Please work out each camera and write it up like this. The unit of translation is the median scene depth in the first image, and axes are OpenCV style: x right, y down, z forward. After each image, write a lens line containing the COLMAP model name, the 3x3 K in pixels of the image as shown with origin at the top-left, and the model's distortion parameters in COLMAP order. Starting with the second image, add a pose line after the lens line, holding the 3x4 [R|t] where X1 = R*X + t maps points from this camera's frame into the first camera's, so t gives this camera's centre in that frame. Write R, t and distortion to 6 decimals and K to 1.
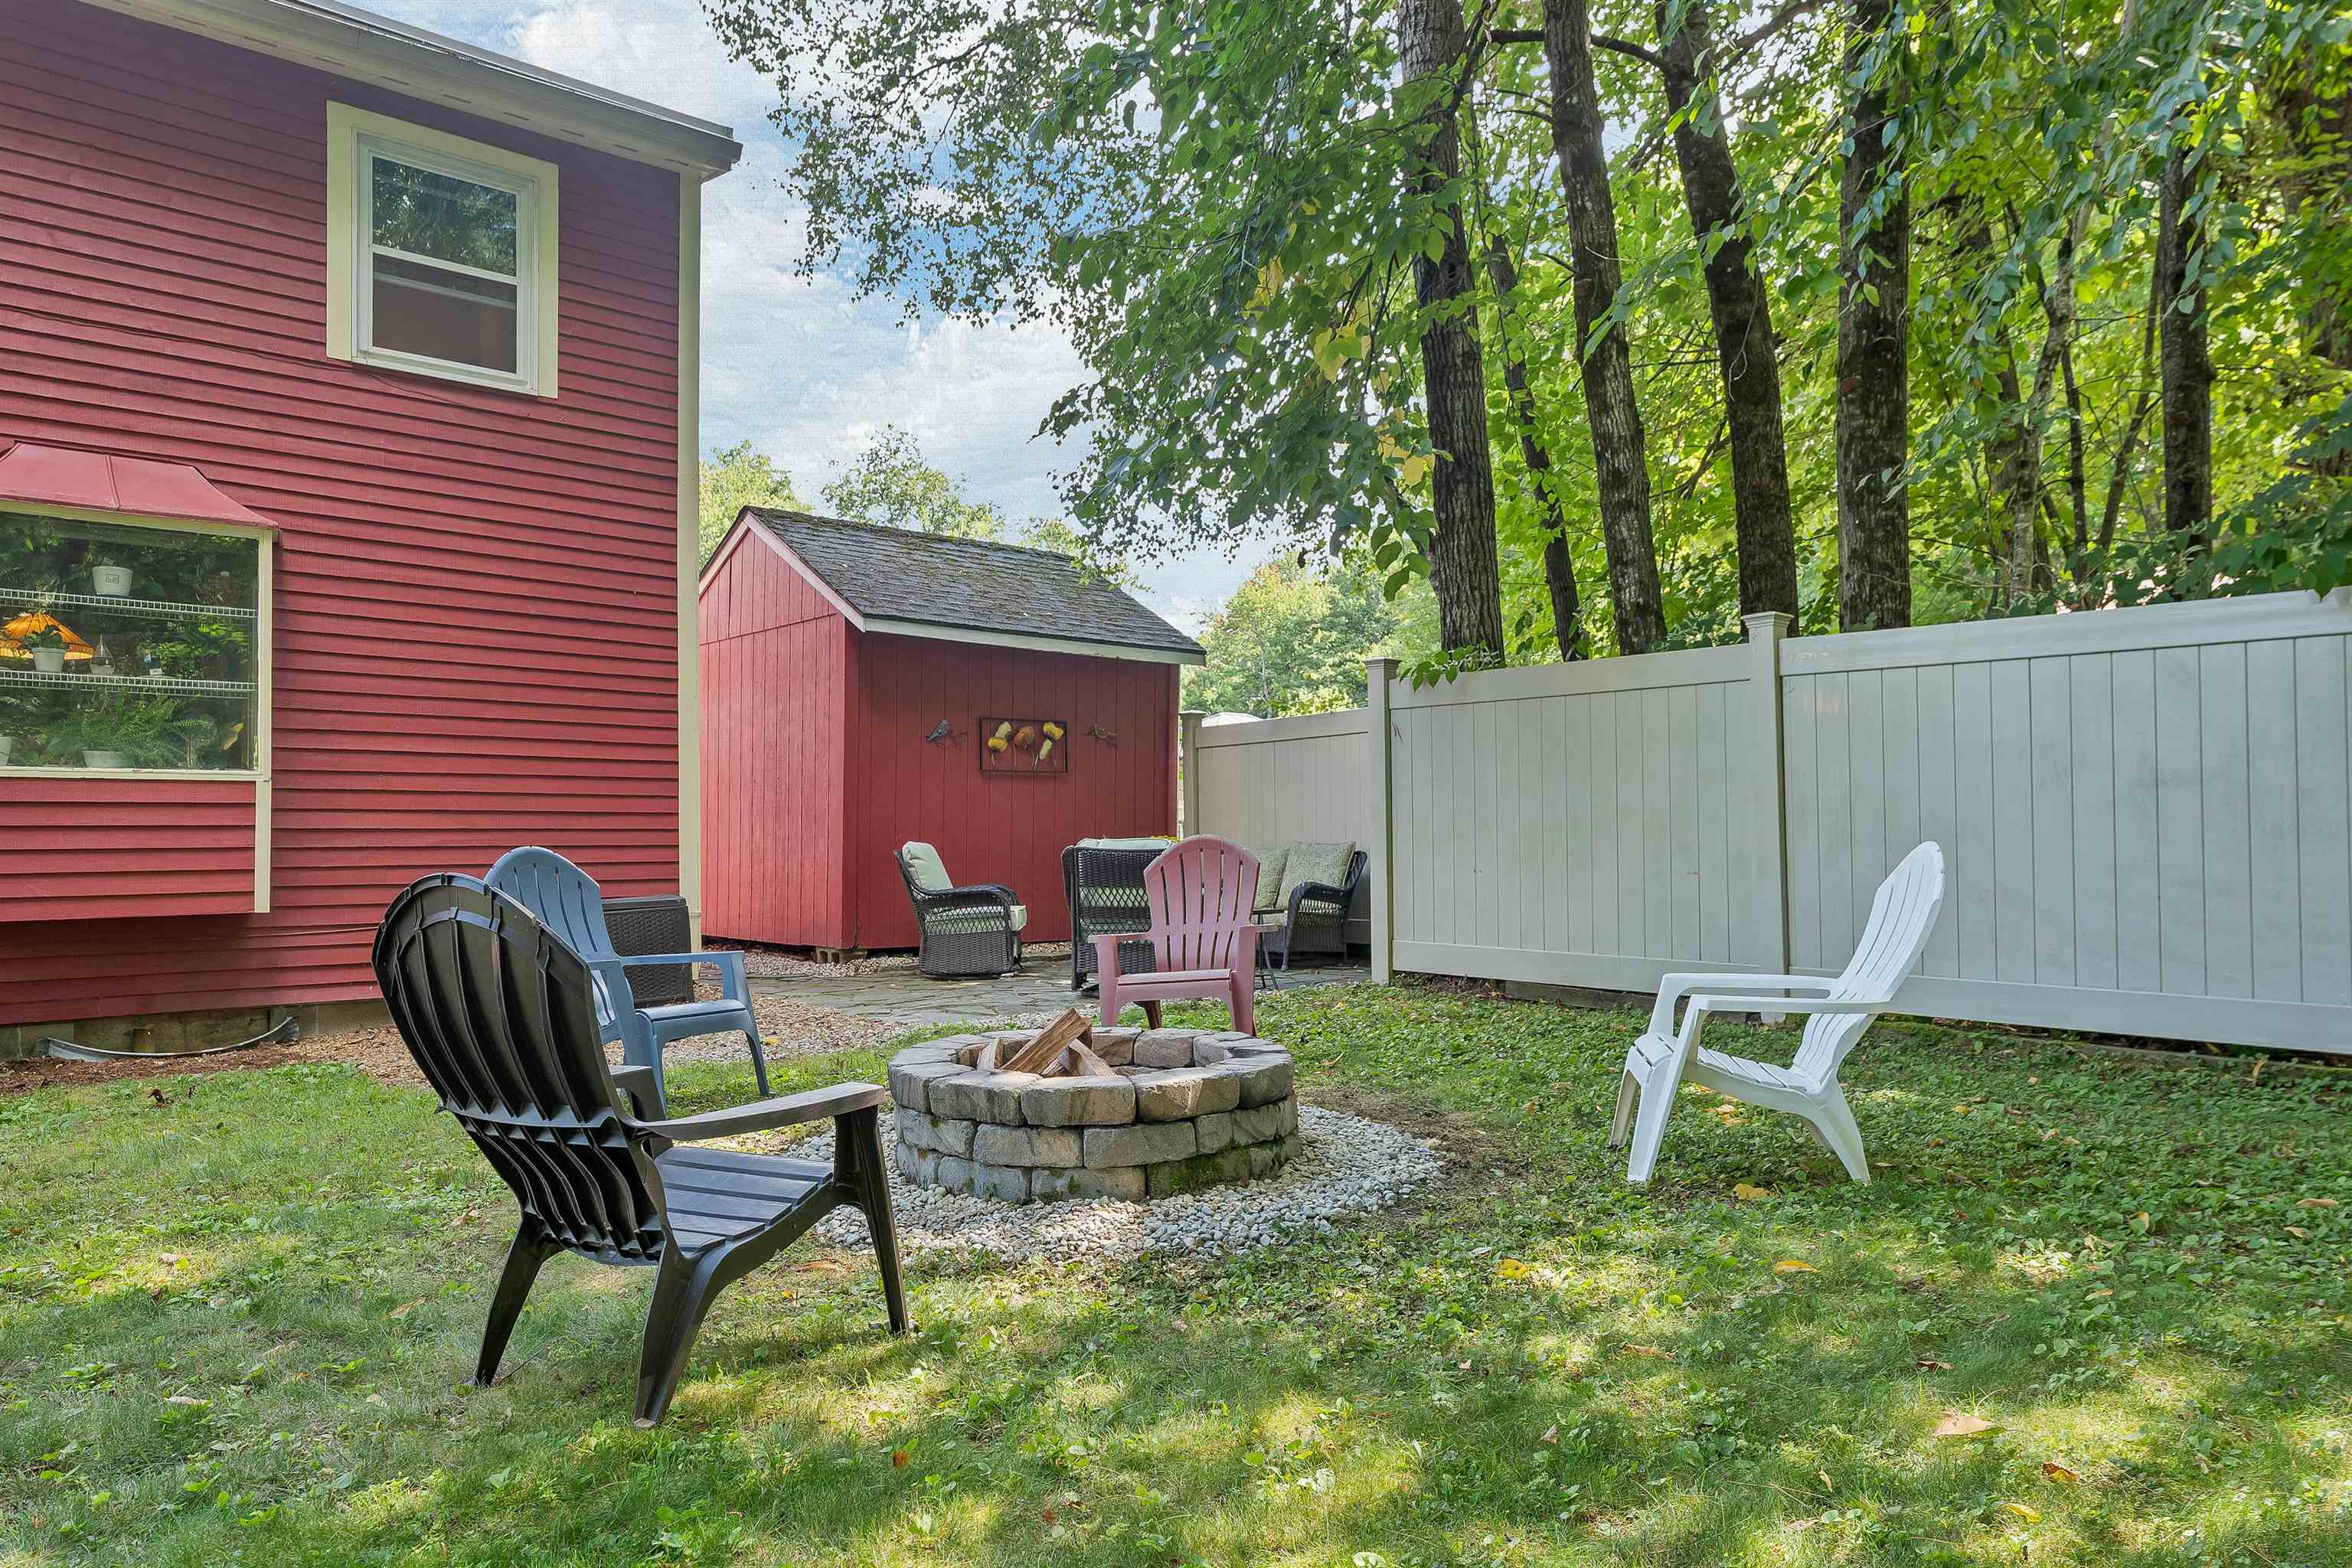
lens RADIAL K [[1589.0, 0, 1177.4], [0, 1589.0, 785.0], [0, 0, 1]] dist [-0.008028, -0.001501]
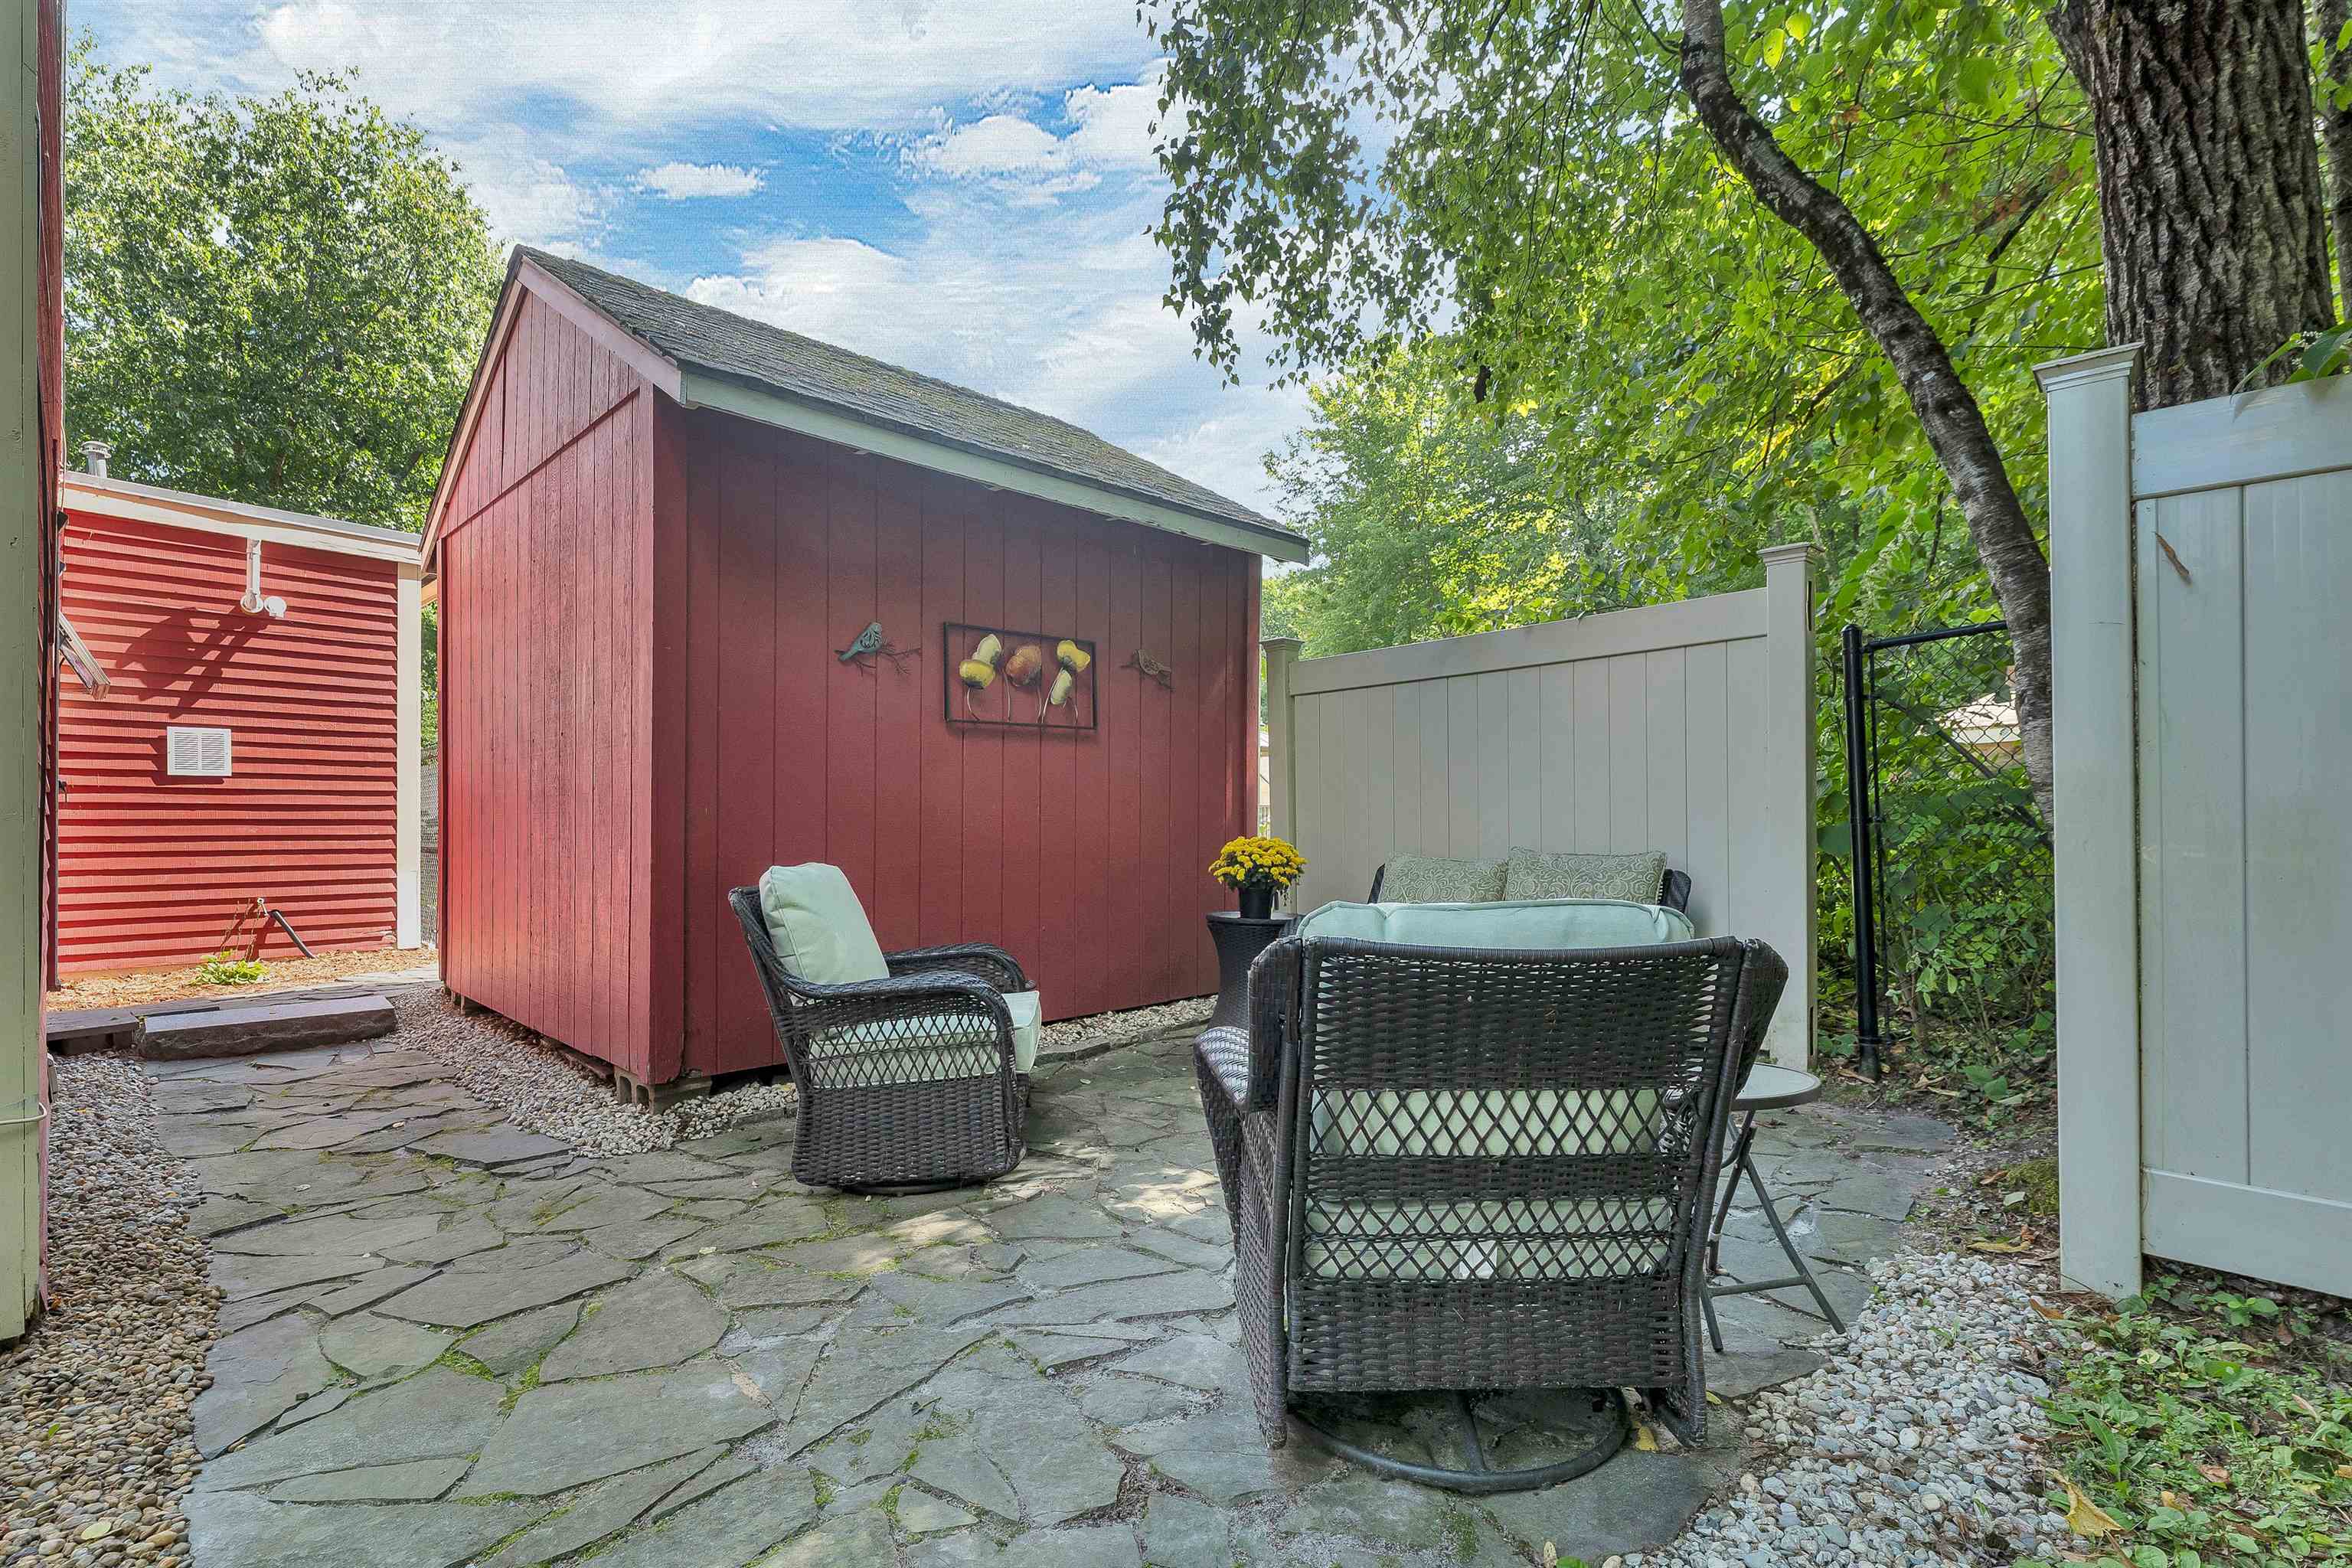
lens RADIAL K [[1060.0, 0, 1176.0], [0, 1060.0, 801.0], [0, 0, 1]] dist [0.000845, -0.000114]
pose [[0.996801, -0.001514, 0.079904, -0.080587], [-0.000483, 0.999688, 0.024964, 0.010522], [-0.079917, -0.024923, 0.996490, 0.683754]]
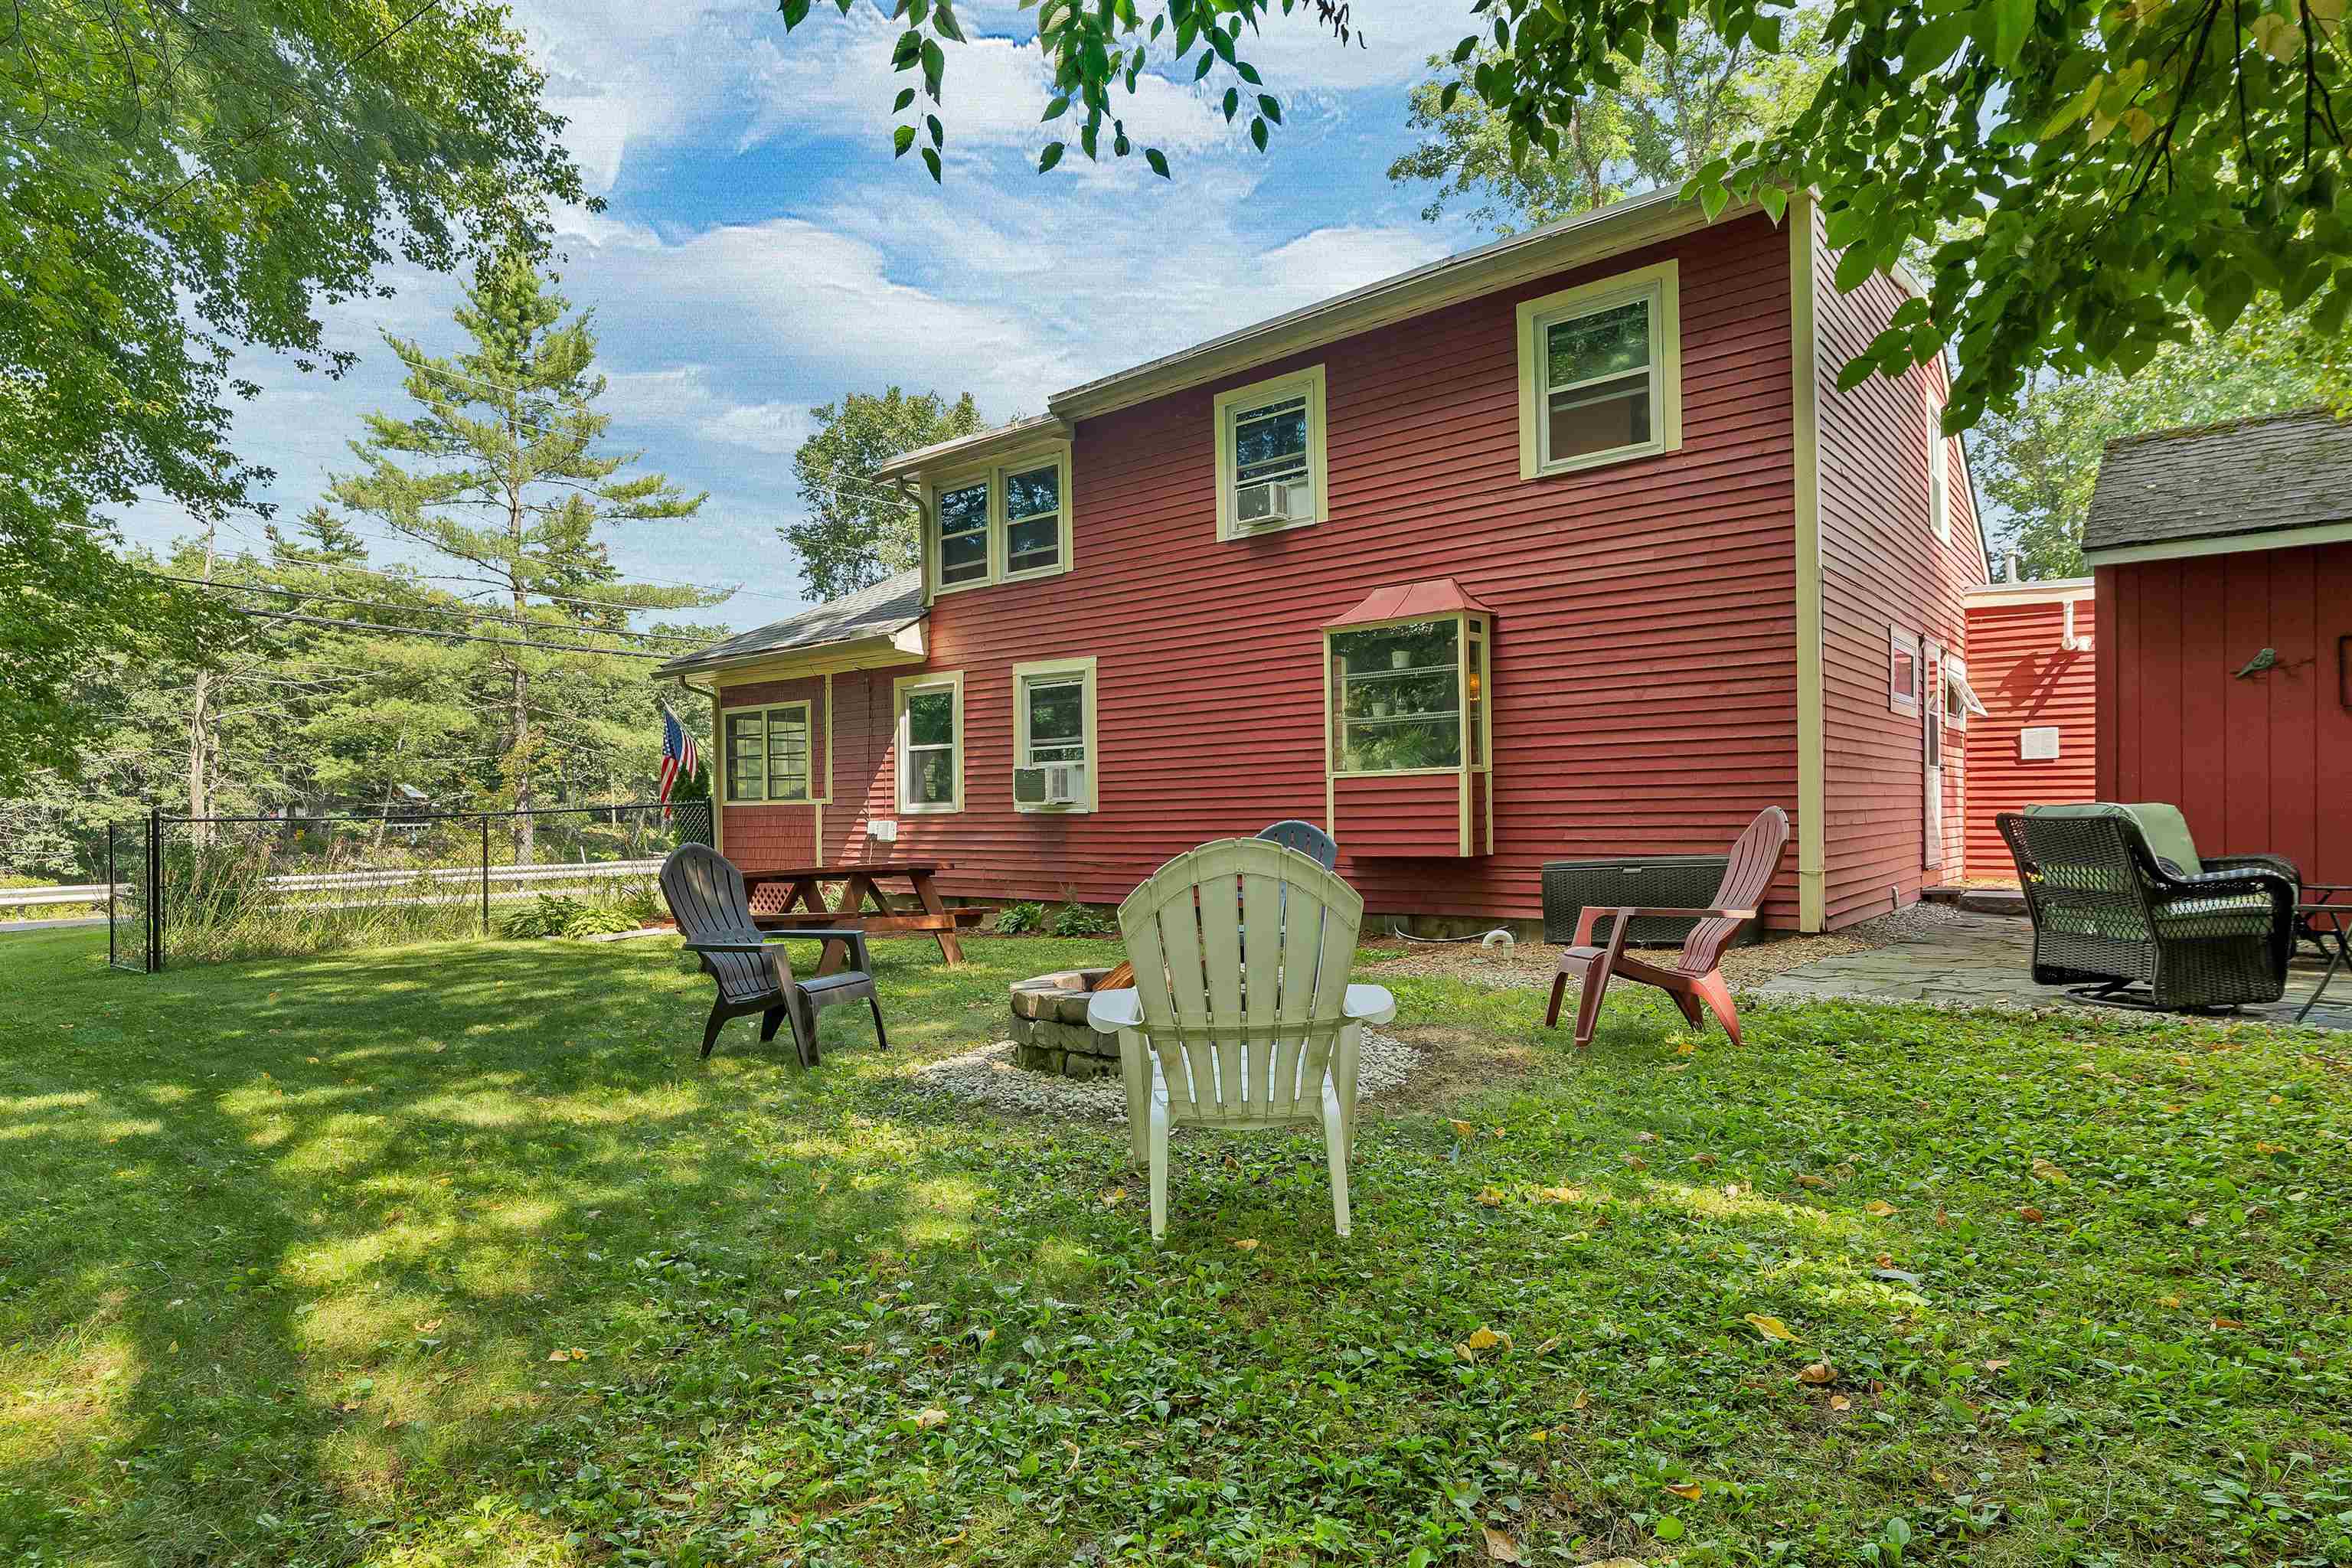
lens RADIAL K [[1224.3, 0, 1177.2], [0, 1224.3, 799.9], [0, 0, 1]] dist [0.004323, 0.000490]
pose [[0.134885, -0.005315, -0.990847, 0.421670], [0.053340, 0.998575, 0.001905, 0.004989], [0.989424, -0.053108, 0.134977, 0.398145]]
